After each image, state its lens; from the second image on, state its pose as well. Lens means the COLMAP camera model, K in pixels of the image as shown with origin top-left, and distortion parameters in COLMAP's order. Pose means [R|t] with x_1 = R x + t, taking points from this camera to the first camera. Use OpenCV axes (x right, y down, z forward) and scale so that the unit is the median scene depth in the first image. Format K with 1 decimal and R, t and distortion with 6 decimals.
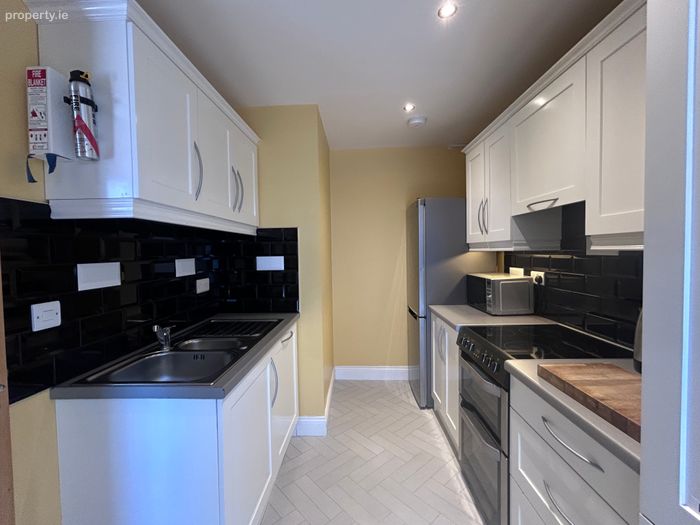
lens RADIAL K [[310.9, 0, 350.0], [0, 310.9, 262.5], [0, 0, 1]] dist [0.000231, -0.000311]
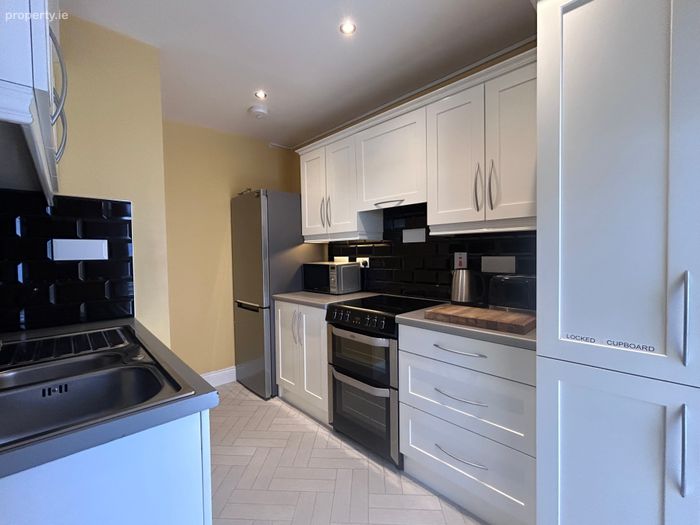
lens RADIAL K [[310.9, 0, 350.0], [0, 310.9, 262.5], [0, 0, 1]] dist [0.000231, -0.000311]
pose [[0.708238, -0.015939, 0.705794, -0.340214], [0.028909, 0.999561, -0.006436, 0.054658], [-0.705382, 0.024962, 0.708388, 0.118302]]
